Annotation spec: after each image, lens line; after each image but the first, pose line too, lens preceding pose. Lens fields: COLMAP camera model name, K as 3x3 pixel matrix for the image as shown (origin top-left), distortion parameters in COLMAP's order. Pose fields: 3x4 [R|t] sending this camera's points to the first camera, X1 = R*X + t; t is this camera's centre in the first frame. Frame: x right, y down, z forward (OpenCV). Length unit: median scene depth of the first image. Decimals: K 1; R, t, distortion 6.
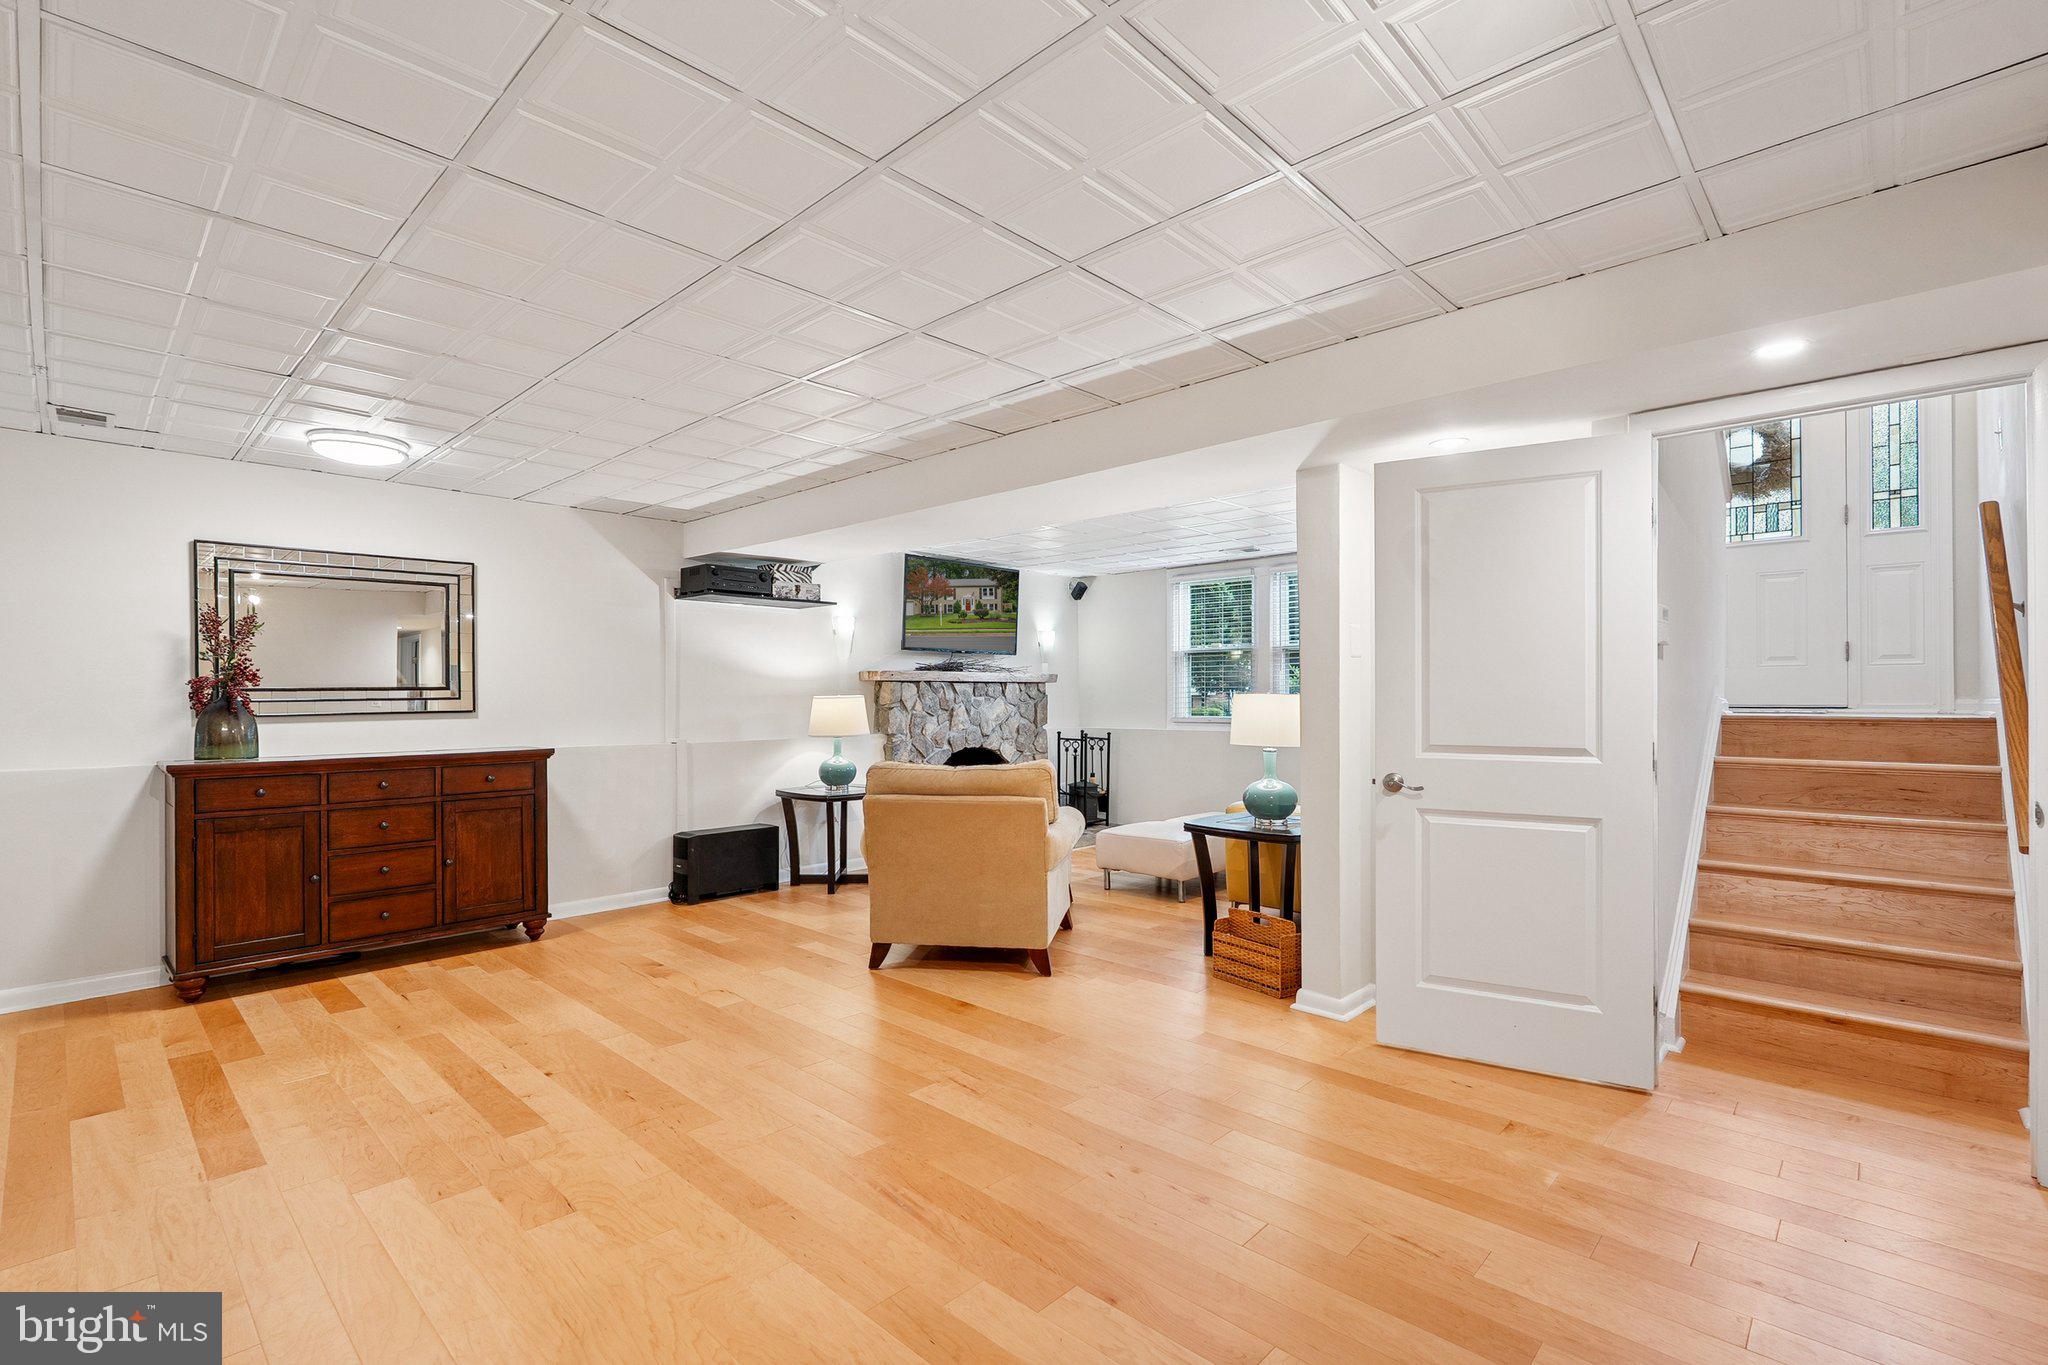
lens RADIAL K [[919.8, 0, 1020.9], [0, 919.8, 688.2], [0, 0, 1]] dist [-0.011275, 0.000015]
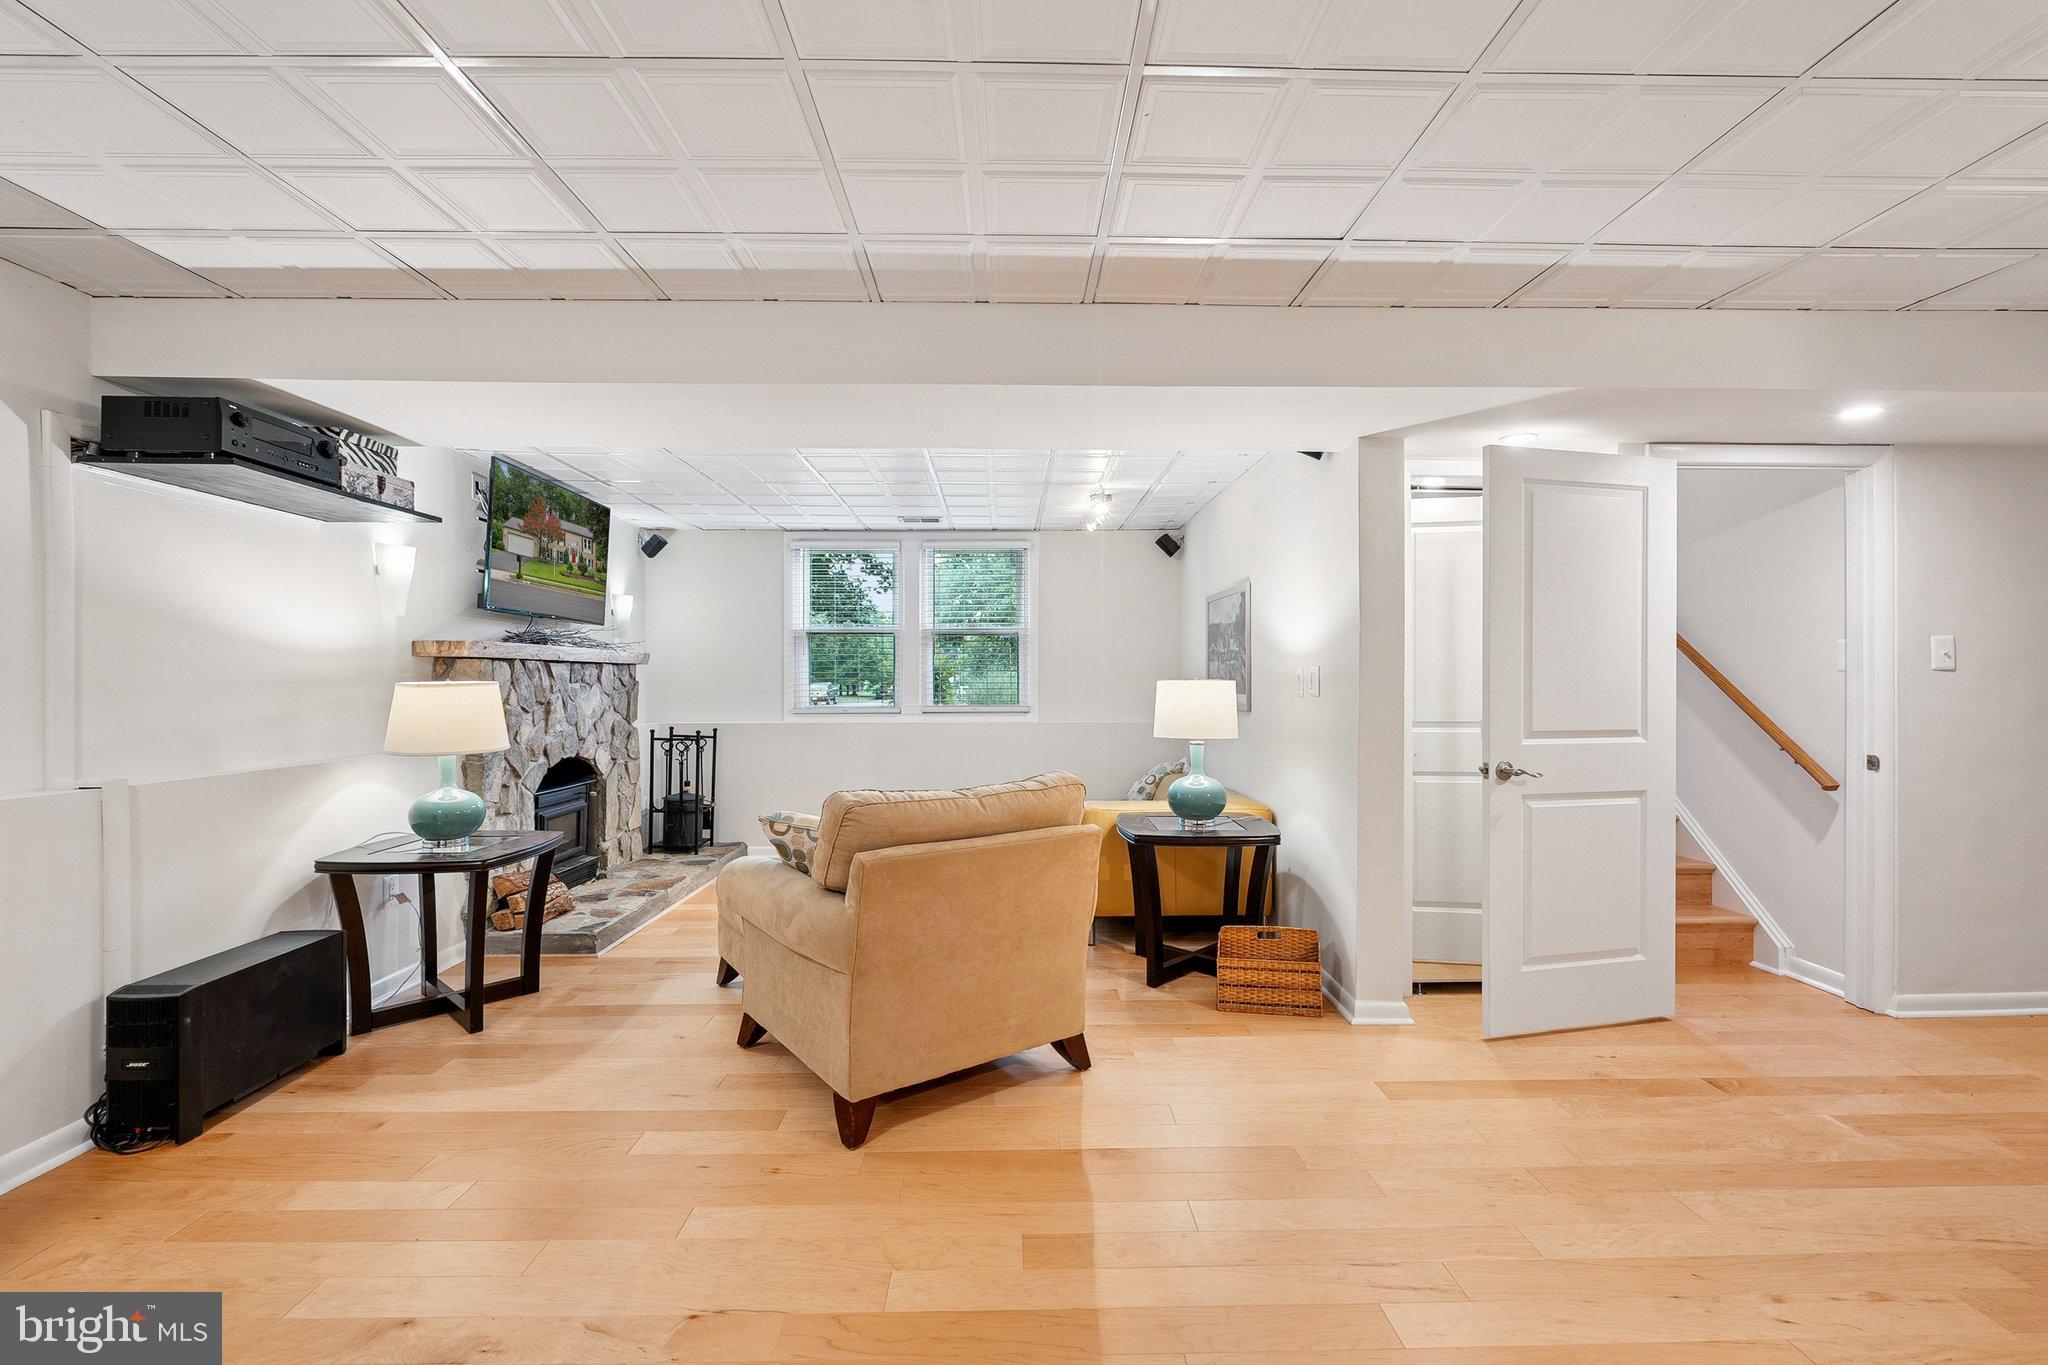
lens RADIAL K [[883.7, 0, 1024.0], [0, 883.7, 682.5], [0, 0, 1]] dist [-0.006614, -0.000083]
pose [[0.712460, 0.000994, 0.701712, -0.325095], [-0.006926, 0.999960, 0.005616, 0.003022], [-0.701678, -0.008862, 0.712439, 0.355066]]
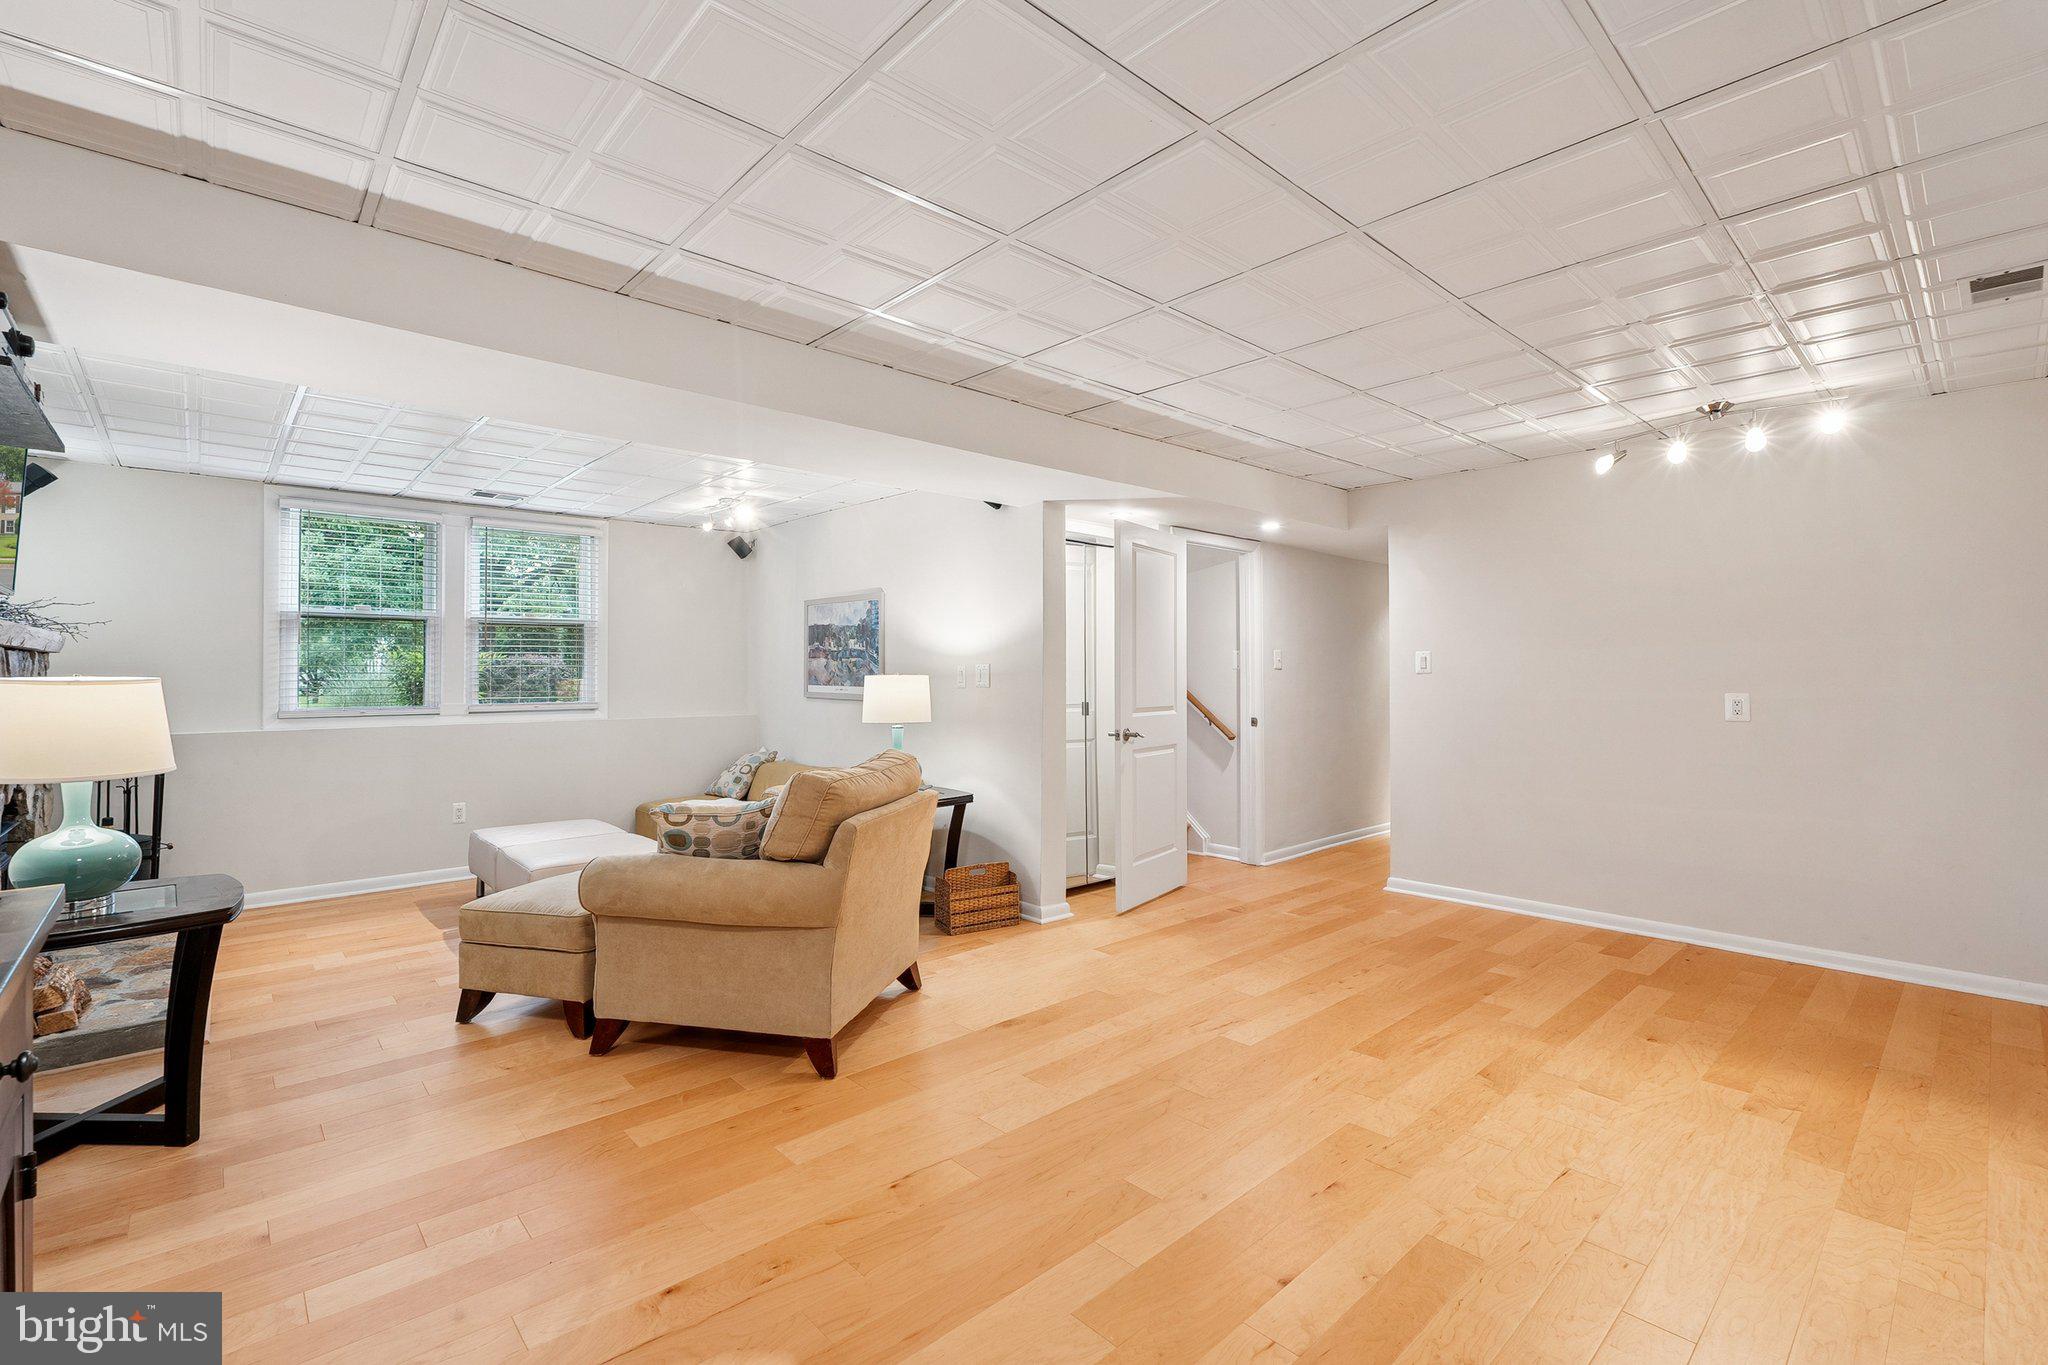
lens RADIAL K [[899.3, 0, 1015.2], [0, 899.3, 662.4], [0, 0, 1]] dist [-0.005341, 0.000032]
pose [[0.079257, 0.017410, 0.996702, -0.555002], [-0.006011, 0.999838, -0.016987, 0.005722], [-0.996836, -0.004645, 0.079349, 0.550156]]
